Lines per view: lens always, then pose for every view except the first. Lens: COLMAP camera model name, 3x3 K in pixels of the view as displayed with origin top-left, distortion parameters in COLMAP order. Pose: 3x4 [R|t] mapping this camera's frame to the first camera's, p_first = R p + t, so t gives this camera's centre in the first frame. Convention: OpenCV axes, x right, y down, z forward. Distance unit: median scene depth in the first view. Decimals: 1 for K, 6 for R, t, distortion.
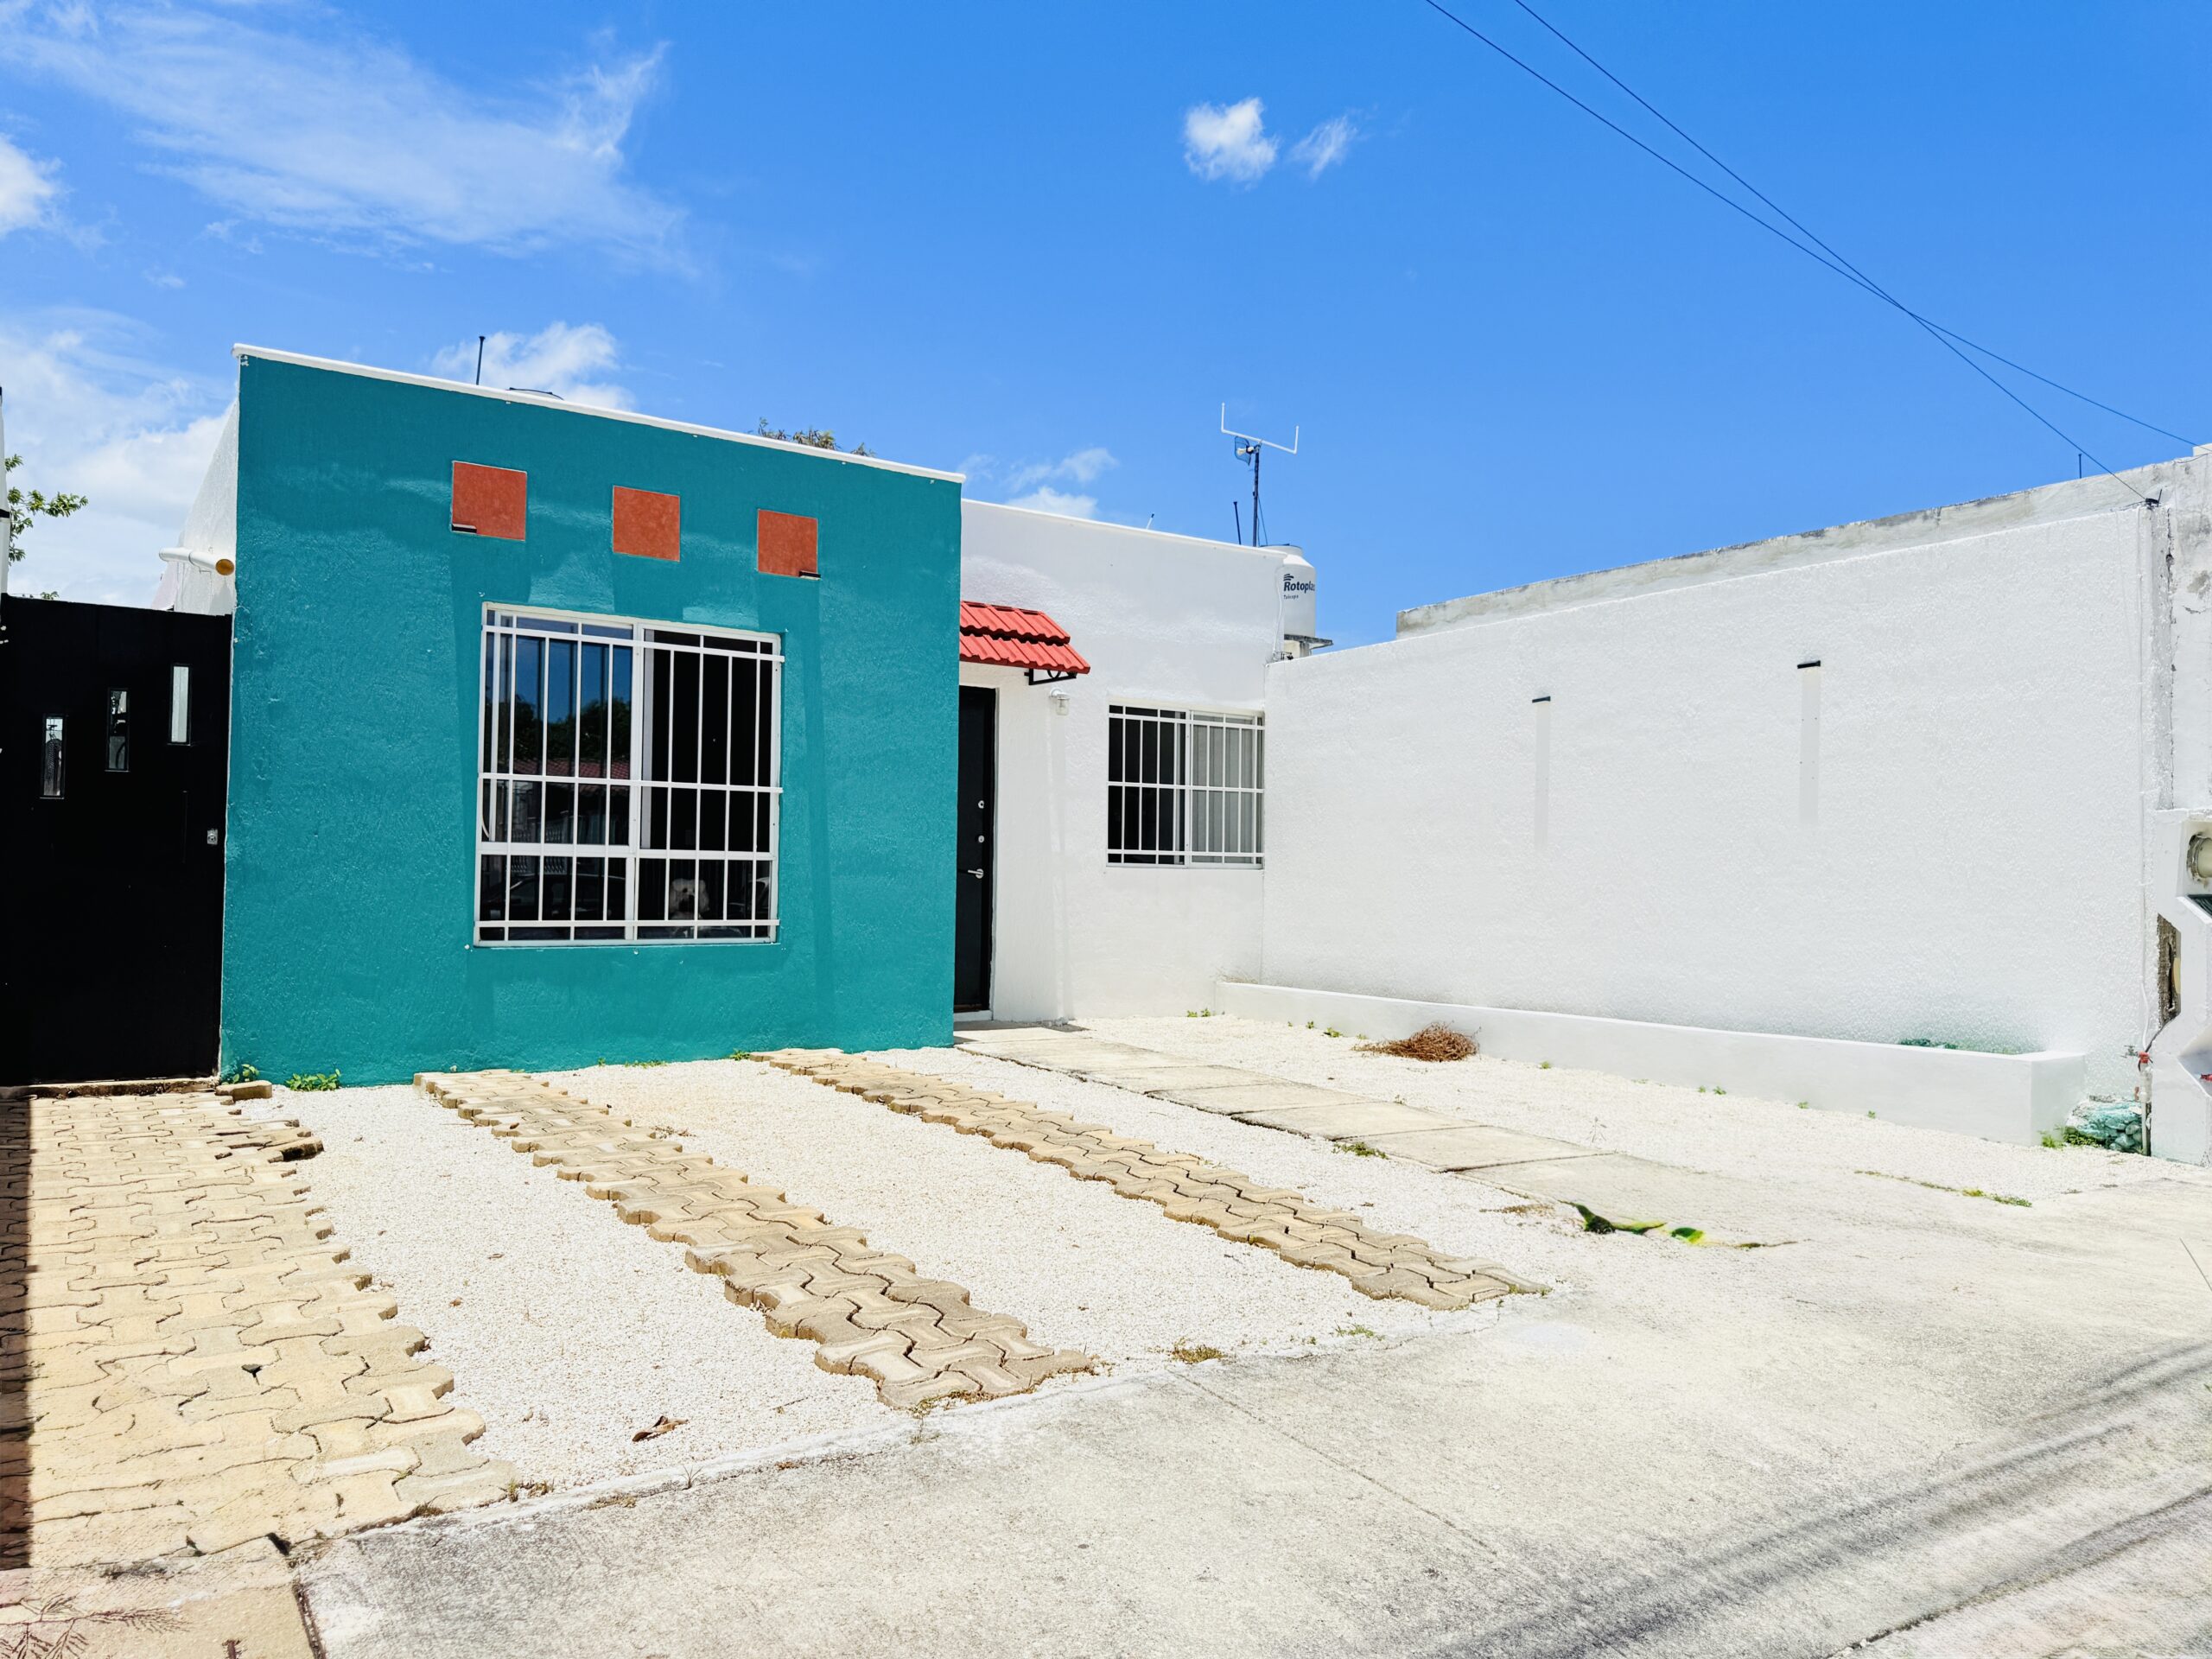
lens RADIAL K [[1555.8, 0, 1150.2], [0, 1555.8, 833.4], [0, 0, 1]] dist [0.164131, -0.350226]
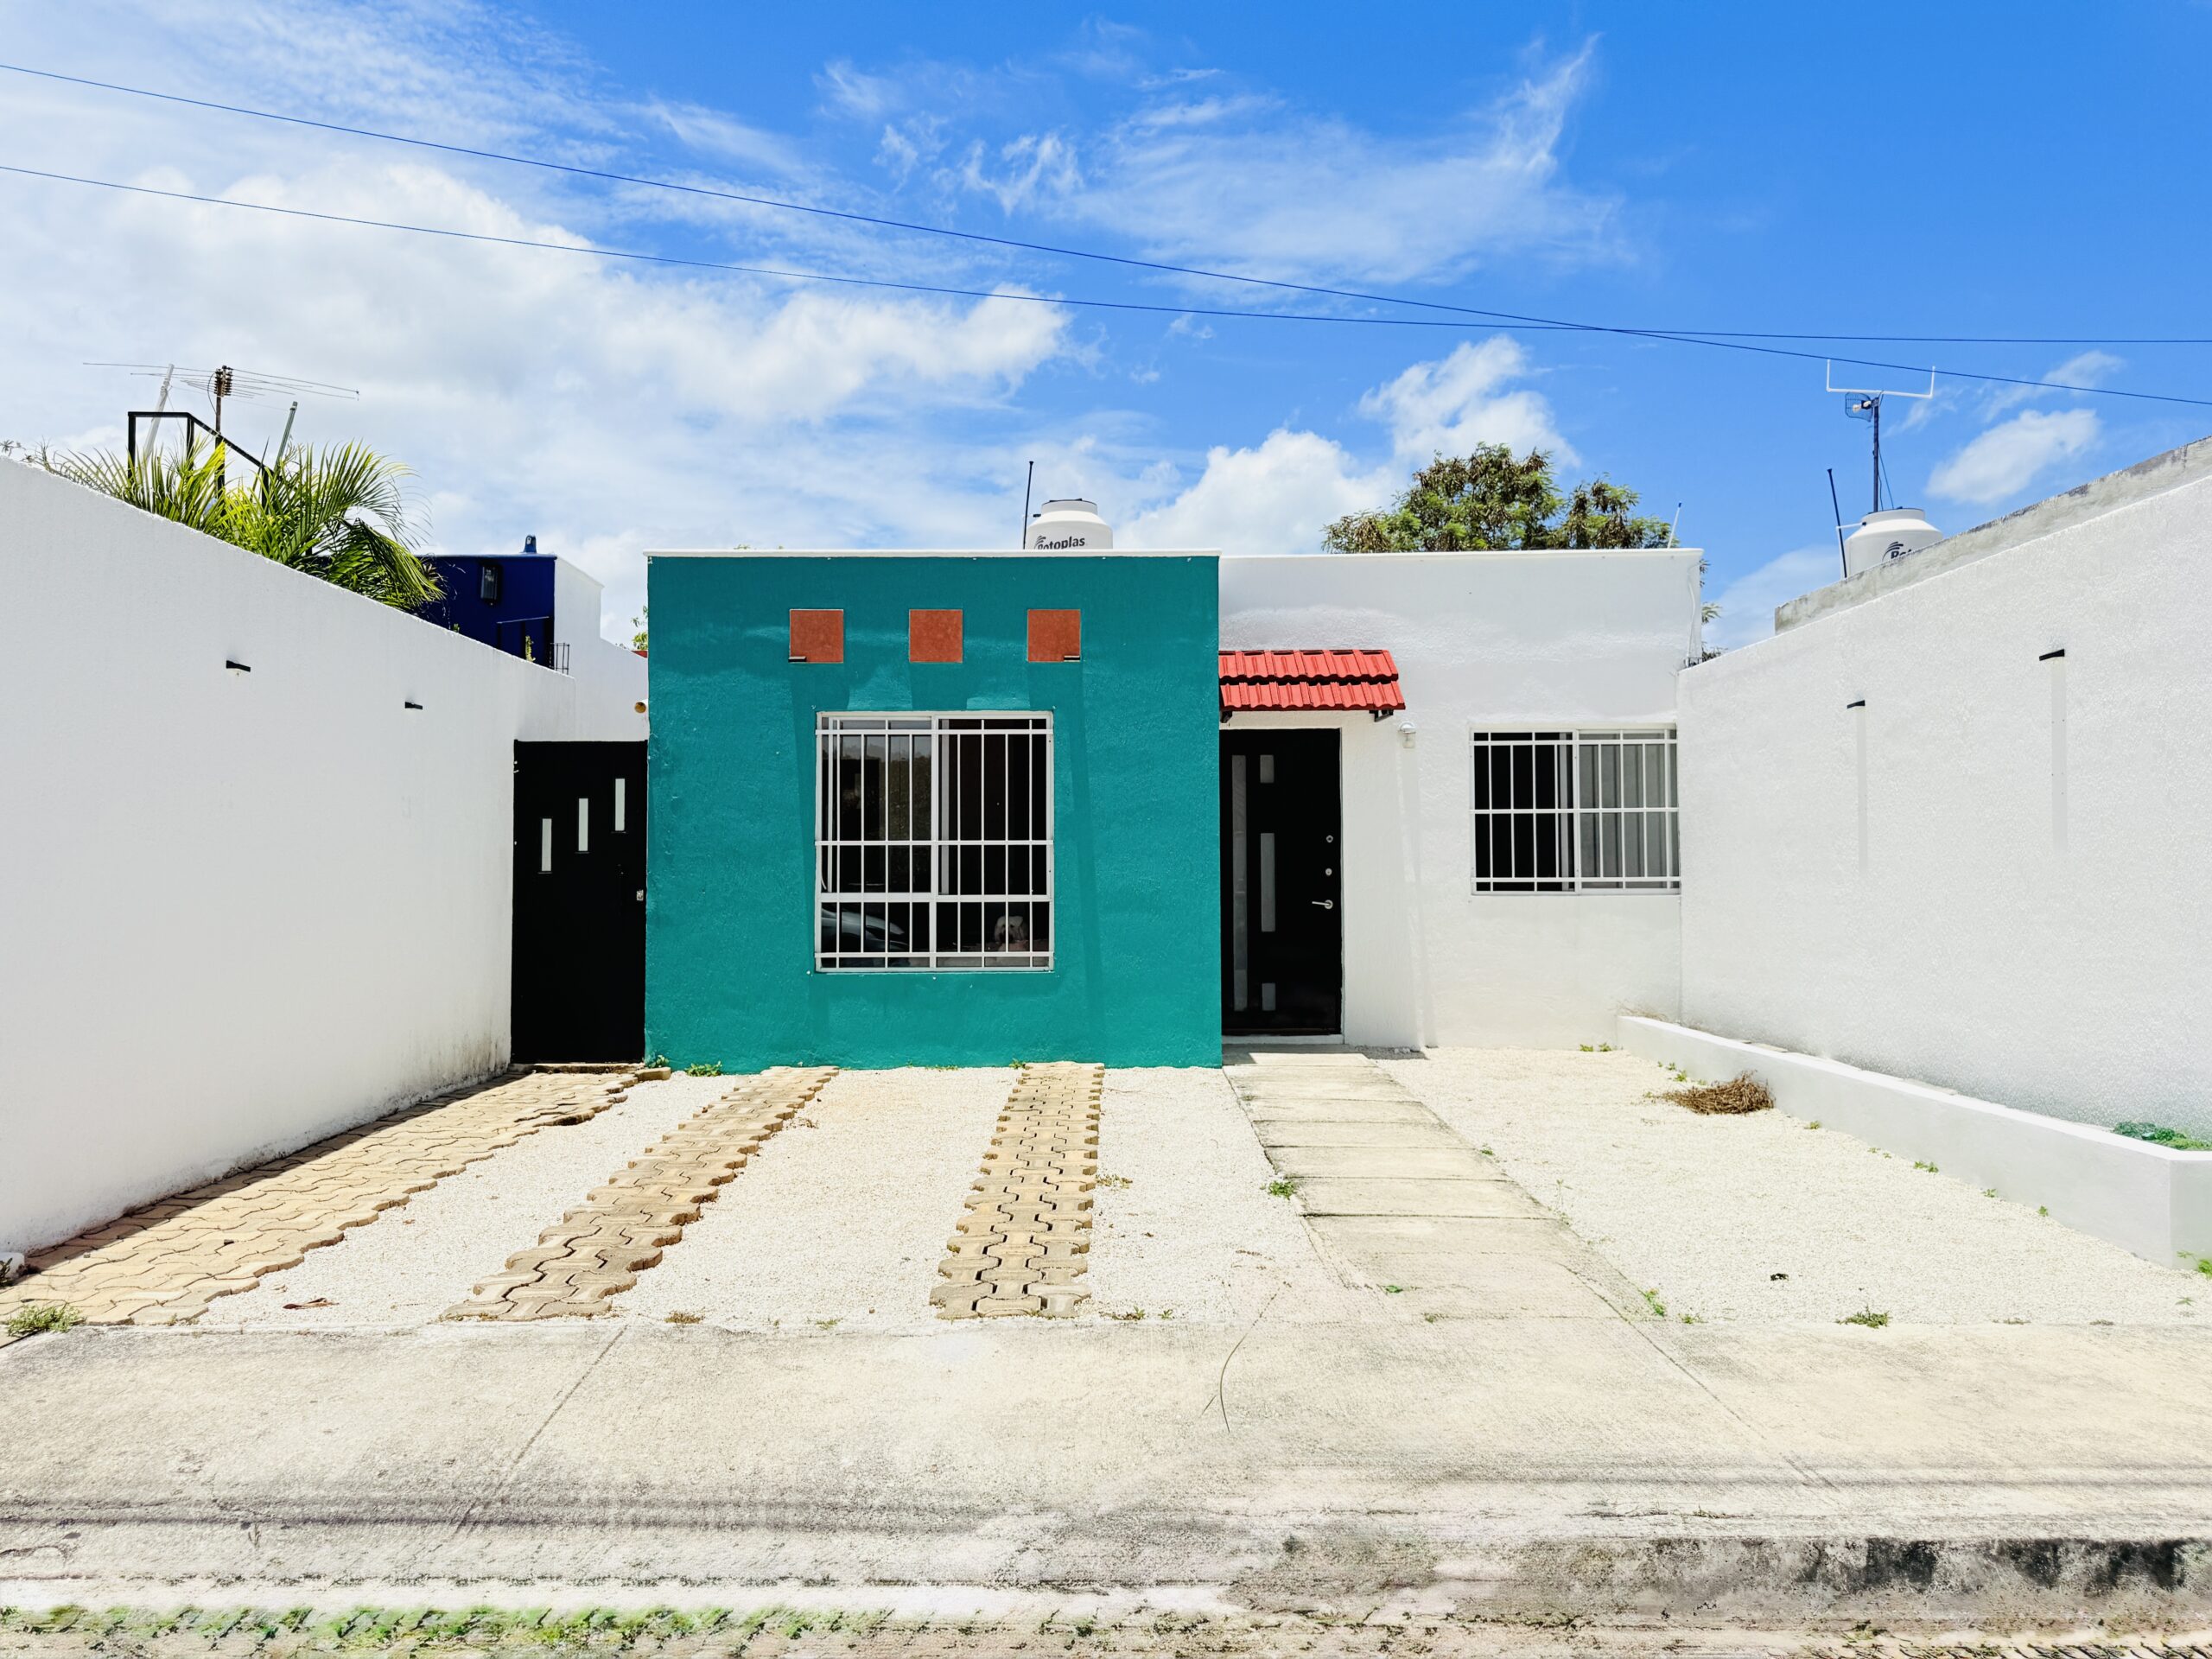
lens RADIAL K [[1584.4, 0, 1120.8], [0, 1584.4, 823.6], [0, 0, 1]] dist [0.067064, -0.093205]
pose [[0.821054, -0.034391, -0.569814, 0.488258], [0.032373, 0.999382, -0.013671, -0.023805], [0.569932, -0.007222, 0.821660, 0.046002]]
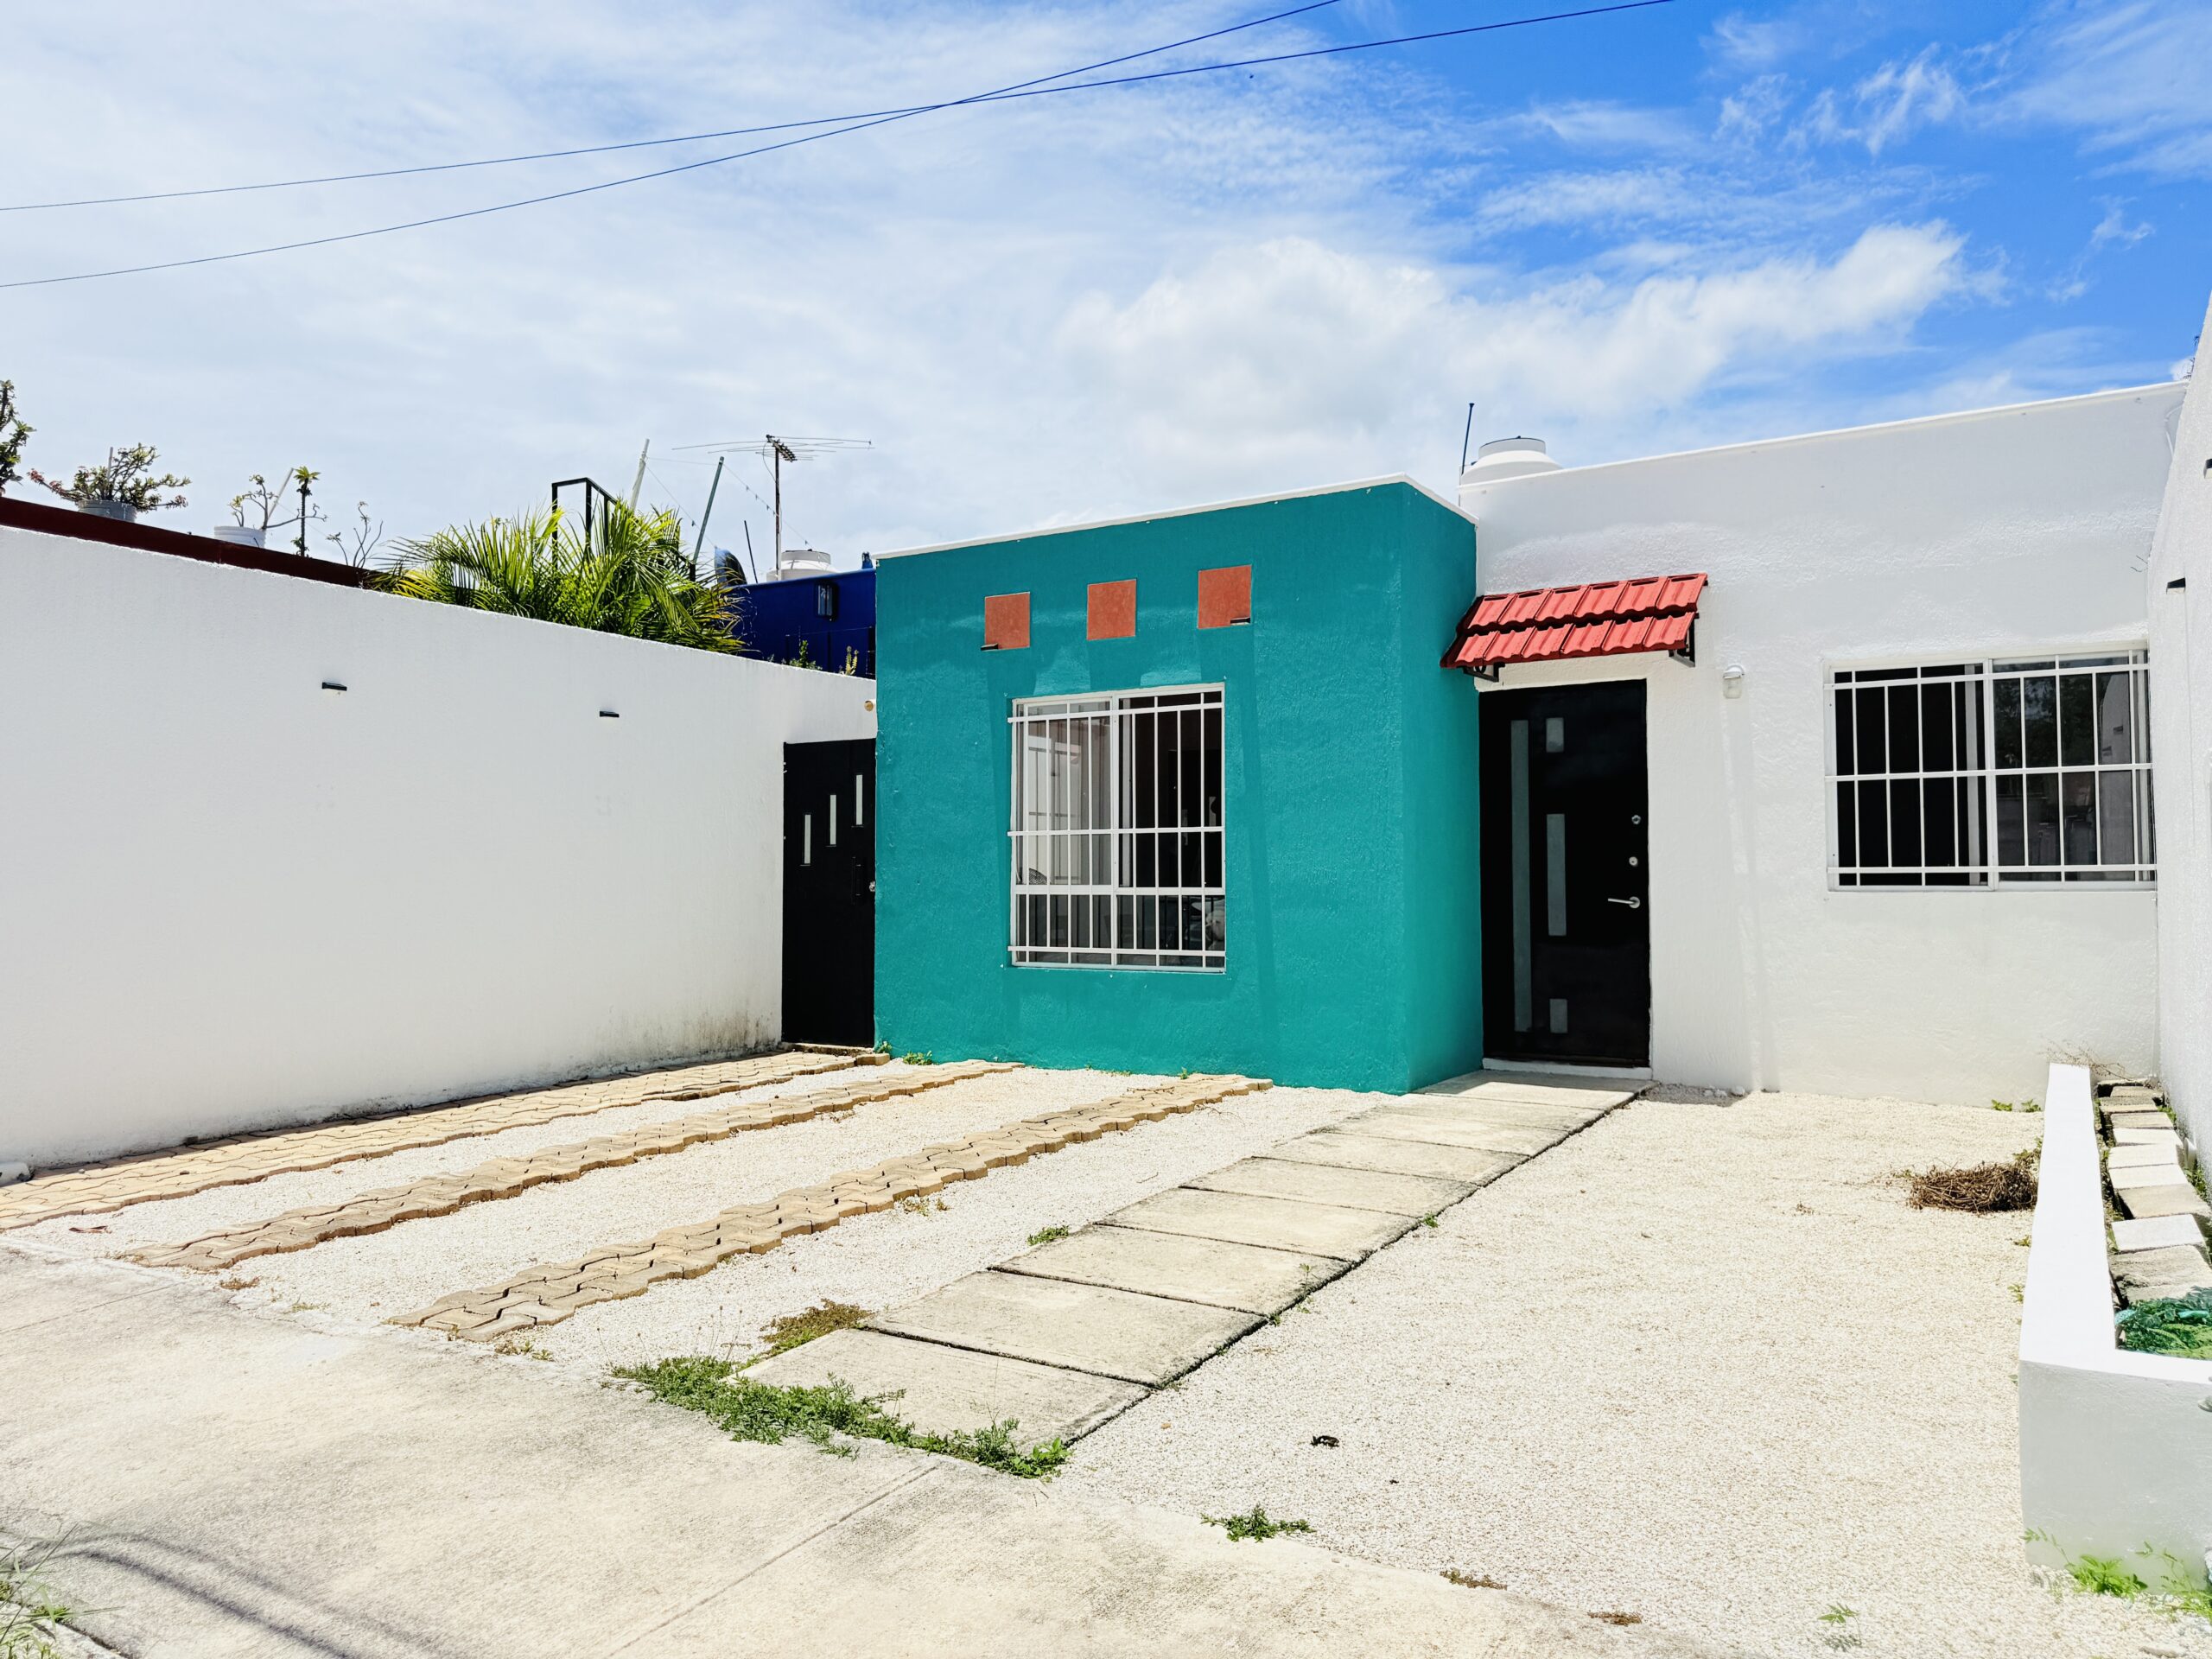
lens RADIAL K [[1584.4, 0, 1120.8], [0, 1584.4, 823.6], [0, 0, 1]] dist [0.067064, -0.093205]
pose [[0.391036, -0.049031, -0.919068, 0.719464], [0.038461, 0.998578, -0.036909, 0.005732], [0.919571, -0.020916, 0.392366, 0.514625]]
